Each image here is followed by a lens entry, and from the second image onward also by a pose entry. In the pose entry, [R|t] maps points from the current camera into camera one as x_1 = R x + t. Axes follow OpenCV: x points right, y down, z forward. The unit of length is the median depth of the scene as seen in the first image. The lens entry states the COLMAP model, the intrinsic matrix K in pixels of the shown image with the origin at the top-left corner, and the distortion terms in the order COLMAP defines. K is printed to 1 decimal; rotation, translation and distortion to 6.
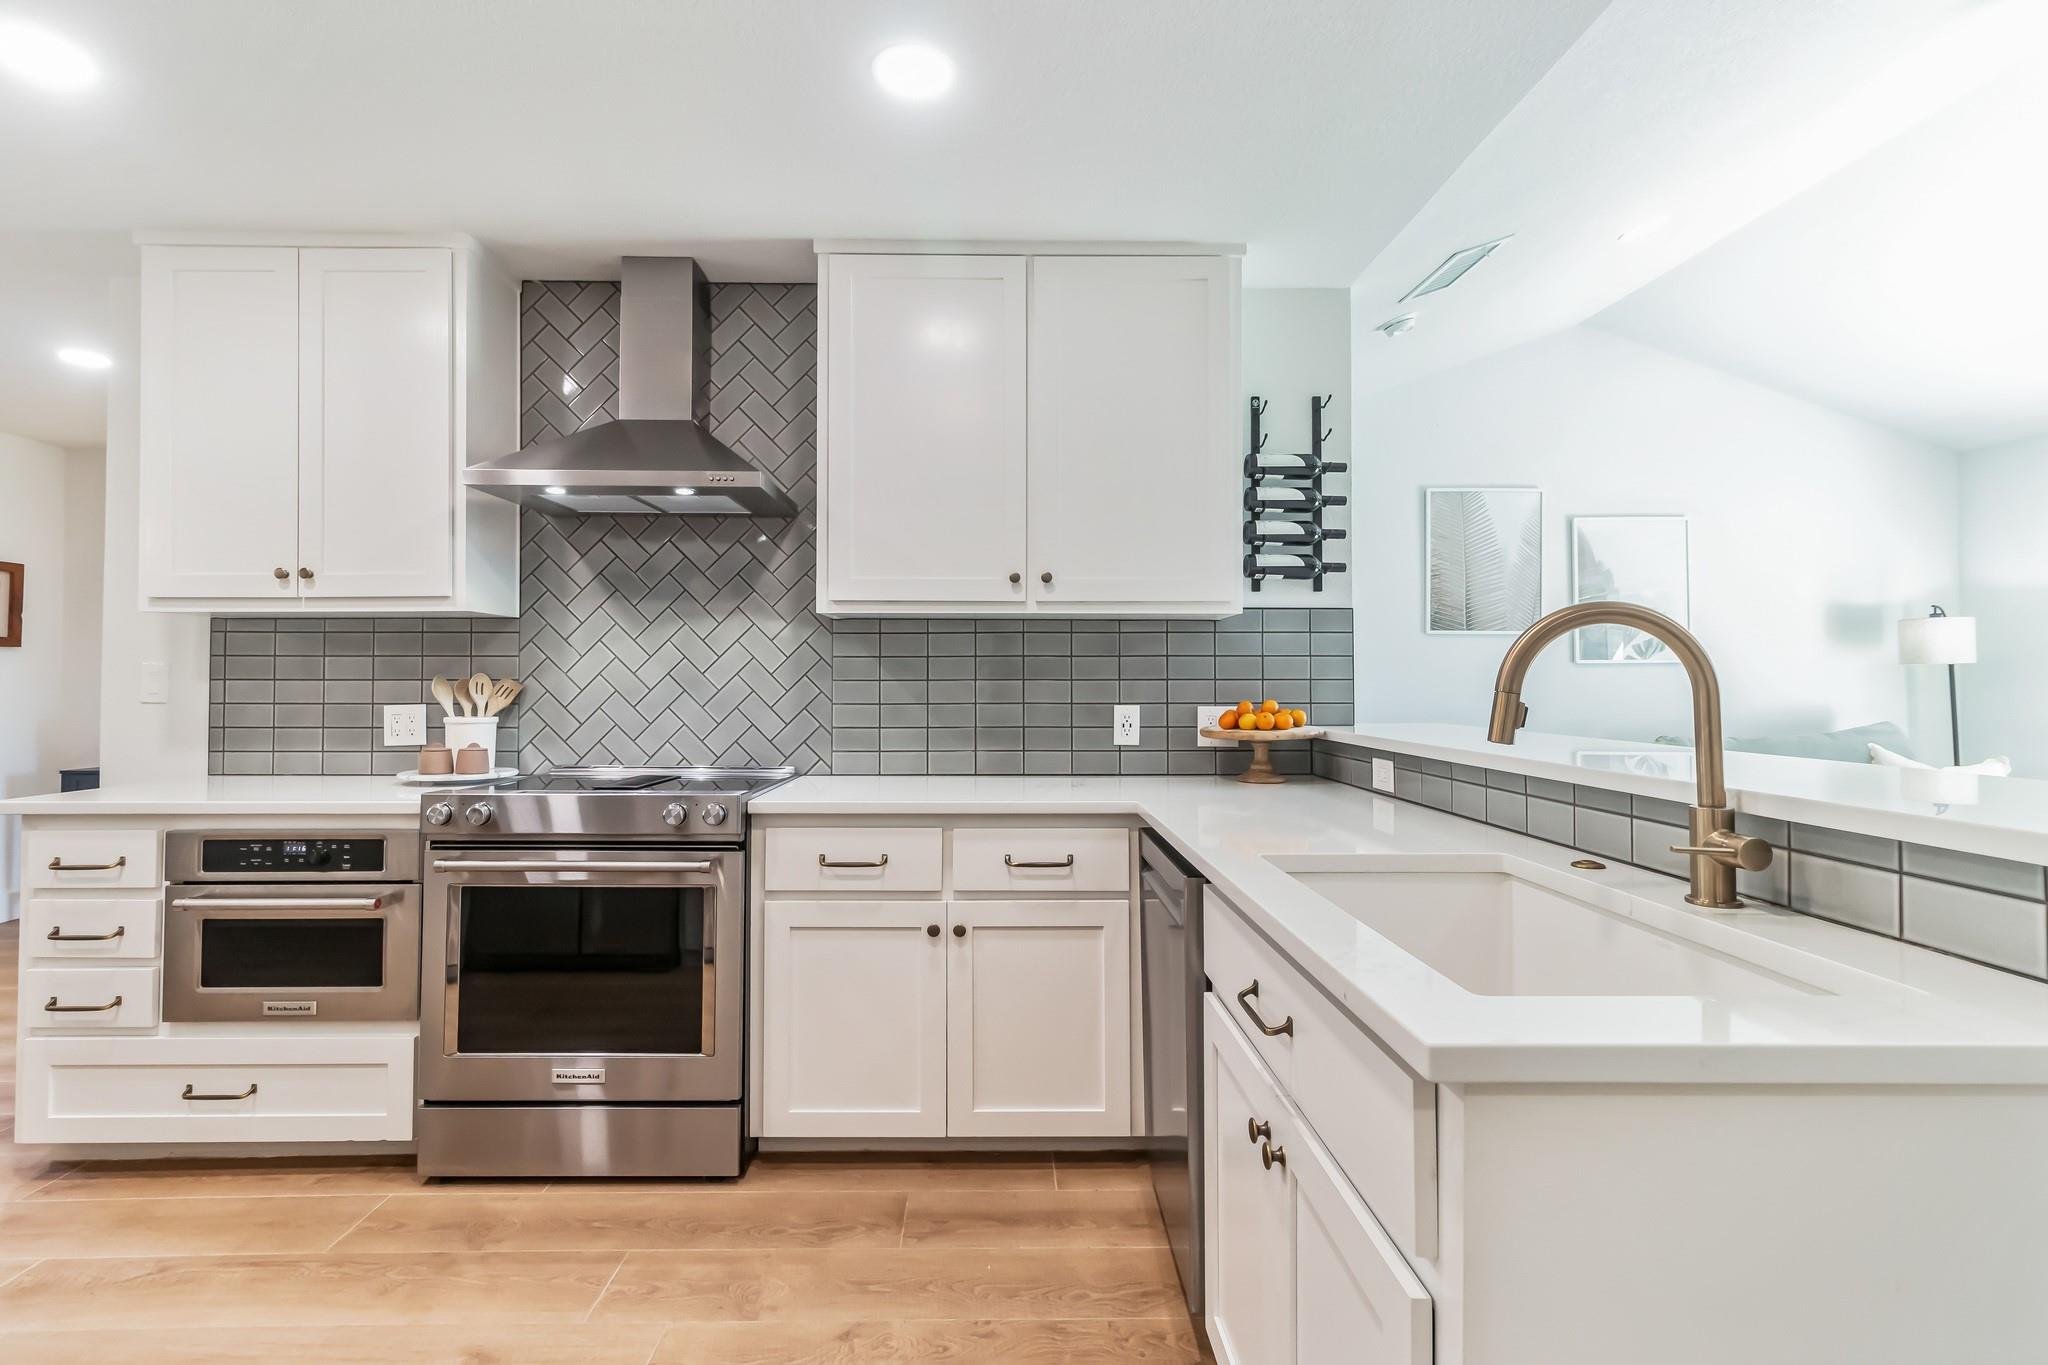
lens RADIAL K [[957.6, 0, 1000.9], [0, 957.6, 667.9], [0, 0, 1]] dist [0.000508, -0.000172]
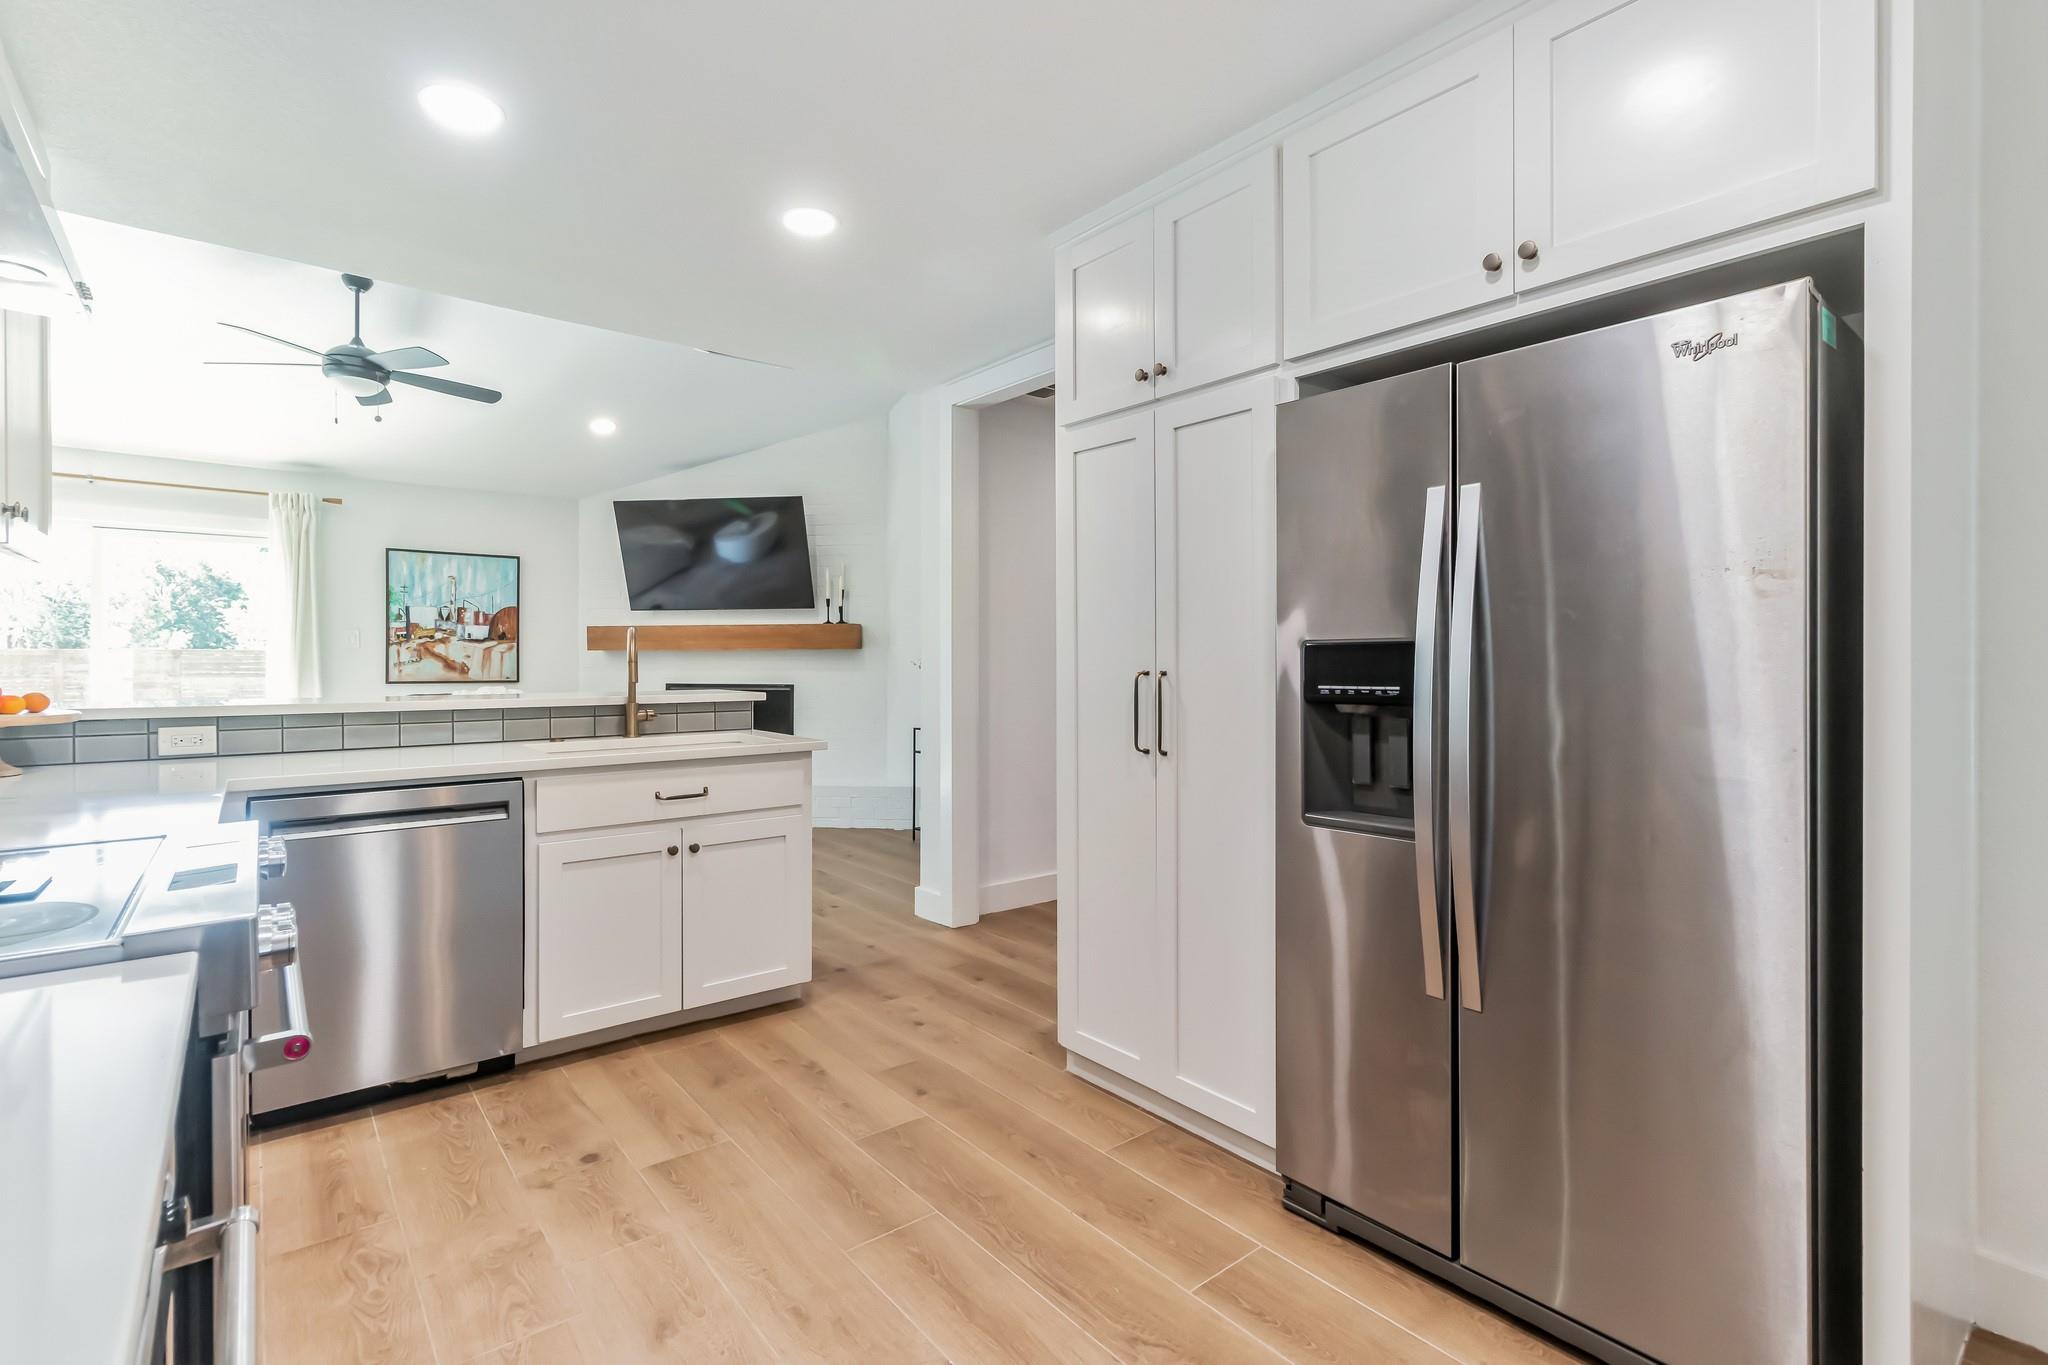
lens RADIAL K [[948.3, 0, 994.1], [0, 948.3, 663.9], [0, 0, 1]] dist [0.009711, 0.000111]
pose [[-0.599924, -0.005506, 0.800038, -1.123086], [-0.014963, 0.999879, -0.004338, 0.013097], [-0.799917, -0.014573, -0.599934, 0.966787]]
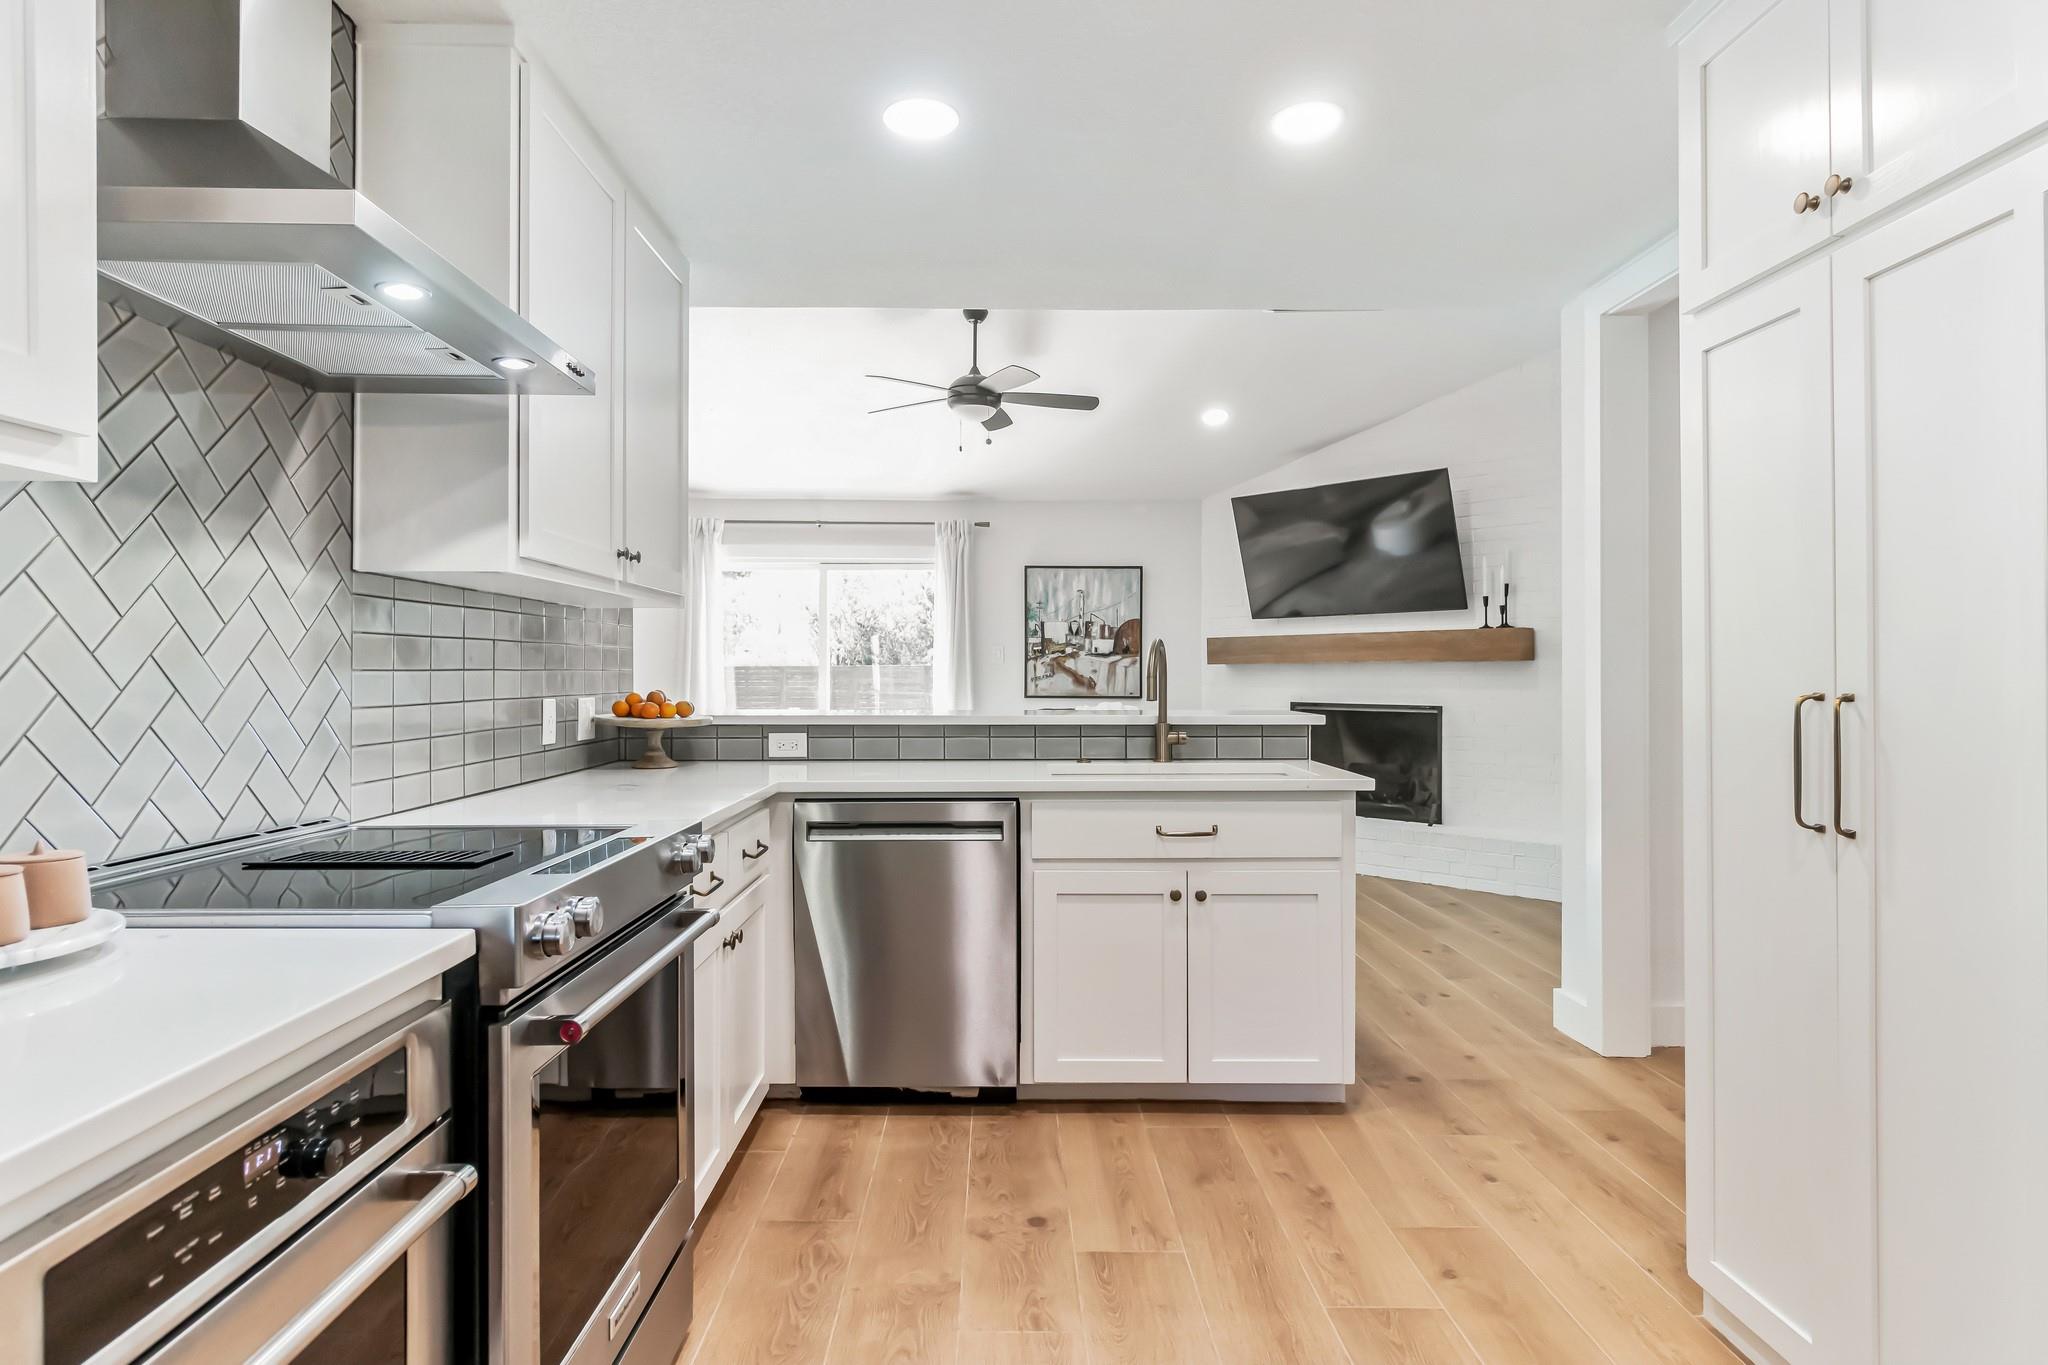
lens RADIAL K [[1095.9, 0, 993.7], [0, 1095.9, 669.0], [0, 0, 1]] dist [0.001977, 0.000457]
pose [[0.023834, 0.002989, 0.999711, -1.122438], [-0.017441, 0.999845, -0.002573, 0.008973], [-0.999564, -0.017375, 0.023882, 0.729118]]
